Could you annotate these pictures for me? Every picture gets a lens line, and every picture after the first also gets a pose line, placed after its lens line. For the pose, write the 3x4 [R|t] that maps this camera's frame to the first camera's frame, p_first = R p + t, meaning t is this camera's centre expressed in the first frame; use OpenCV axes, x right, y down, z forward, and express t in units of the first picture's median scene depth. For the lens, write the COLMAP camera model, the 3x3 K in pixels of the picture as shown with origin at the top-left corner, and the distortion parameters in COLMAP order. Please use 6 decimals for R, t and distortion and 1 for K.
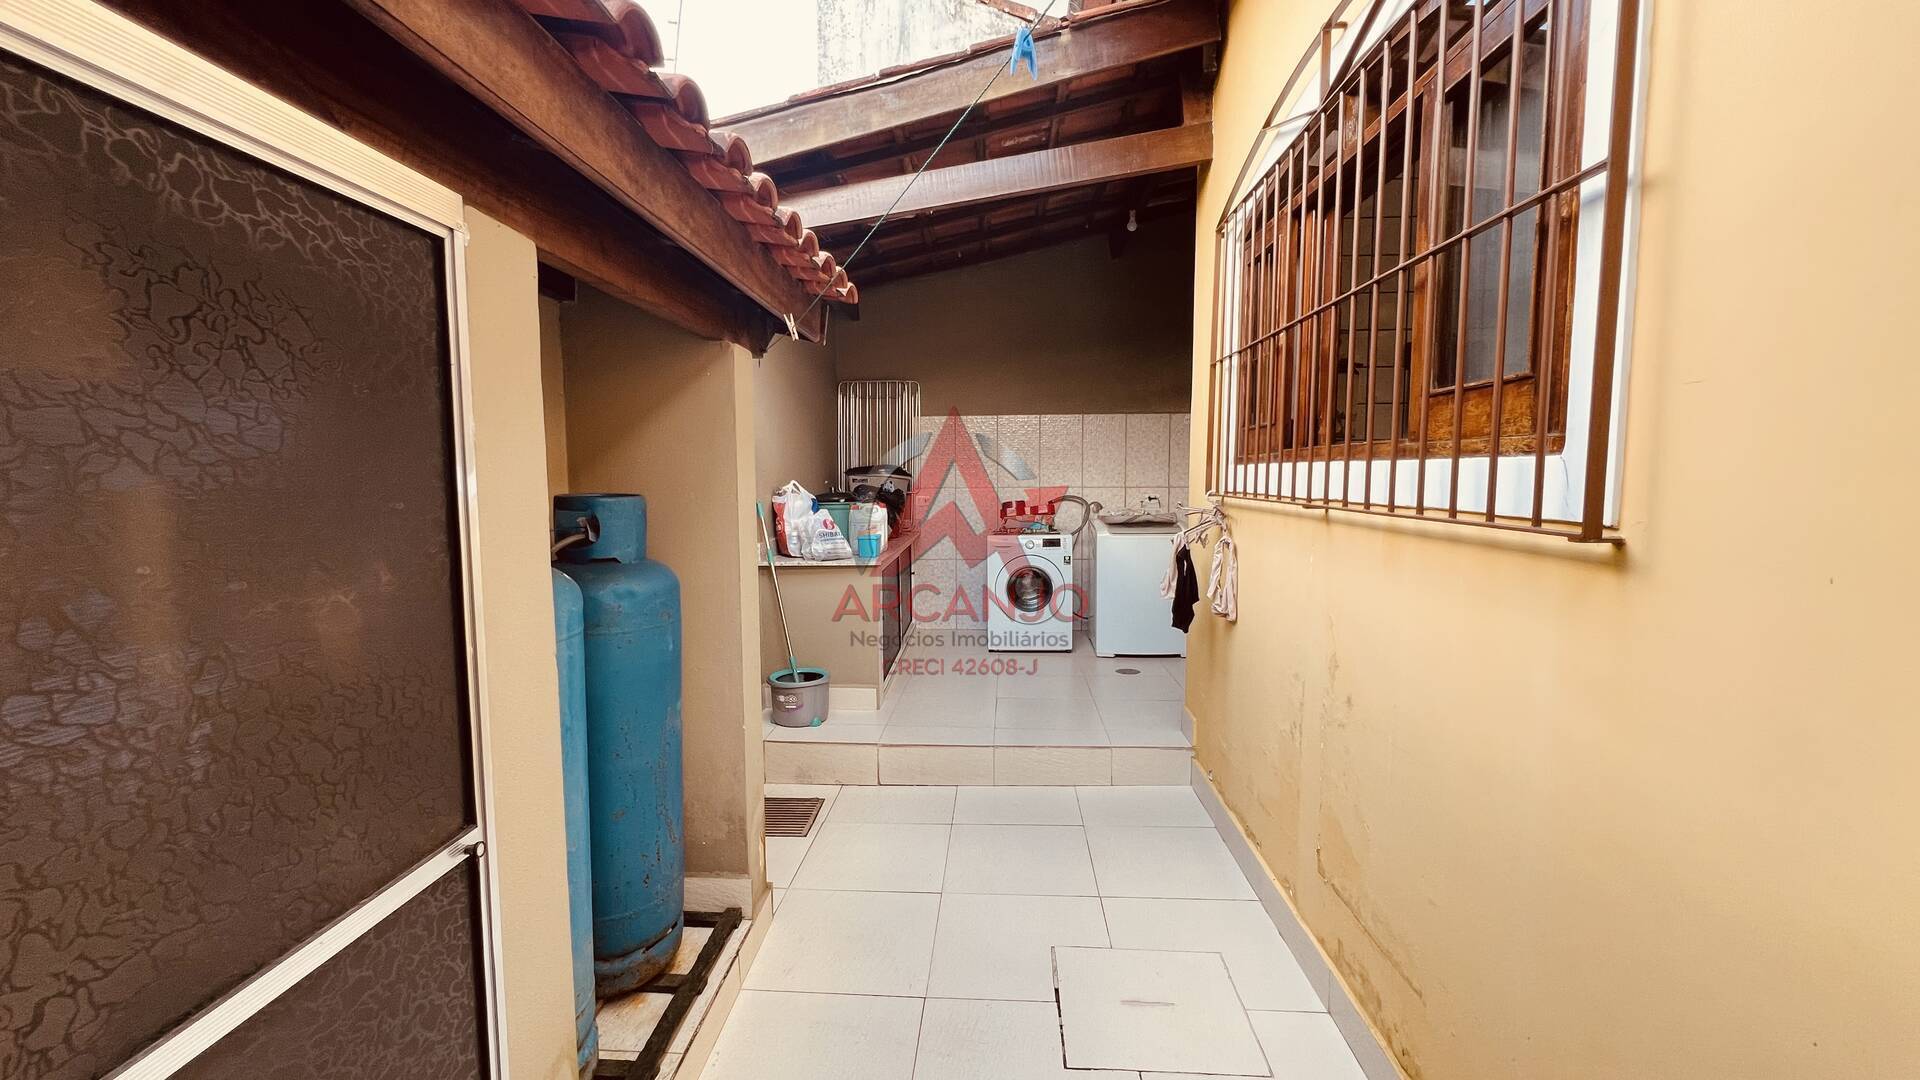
lens RADIAL K [[769.6, 0, 949.9], [0, 769.6, 541.6], [0, 0, 1]] dist [-0.006790, 0.001144]
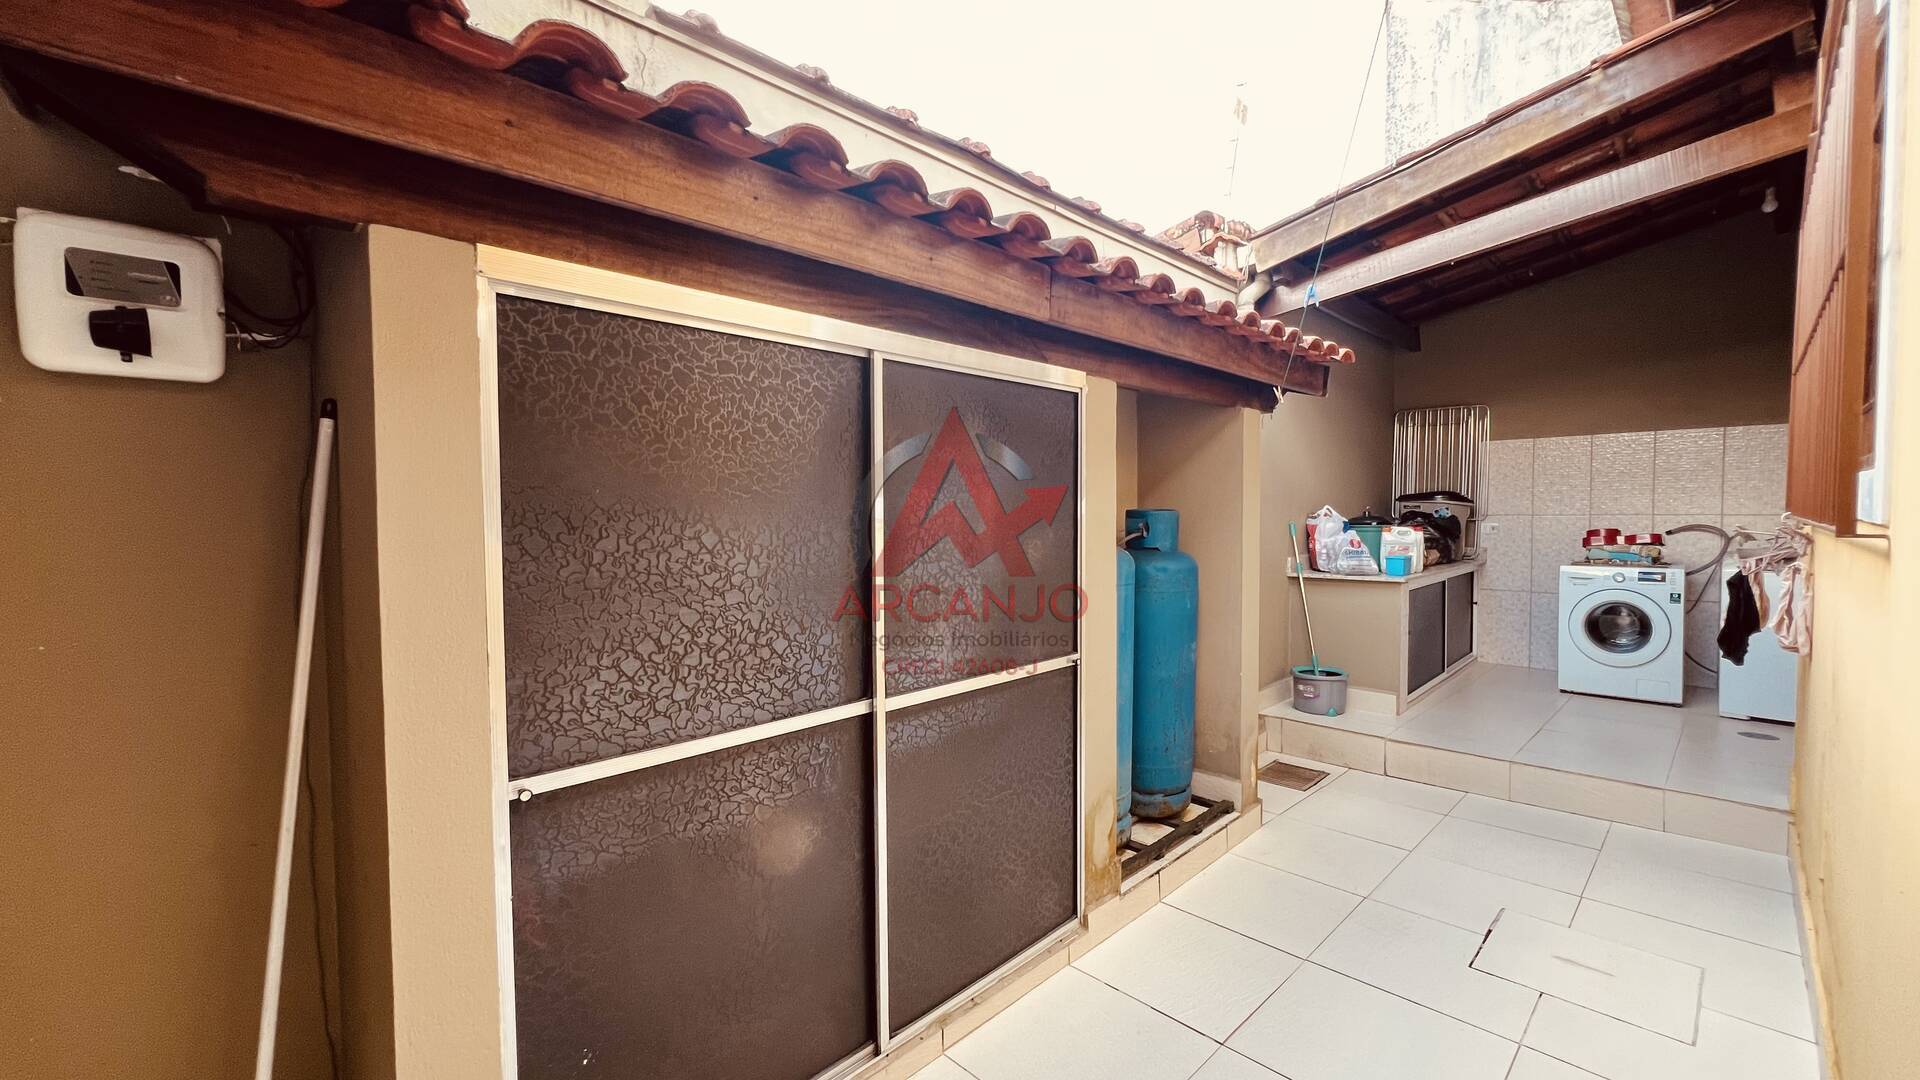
lens RADIAL K [[769.6, 0, 951.7], [0, 769.6, 535.7], [0, 0, 1]] dist [-0.006790, 0.001144]
pose [[0.746544, 0.023730, -0.664913, 0.175028], [-0.056088, 0.998051, -0.027356, 0.035520], [0.662968, 0.057716, 0.746420, -0.276700]]
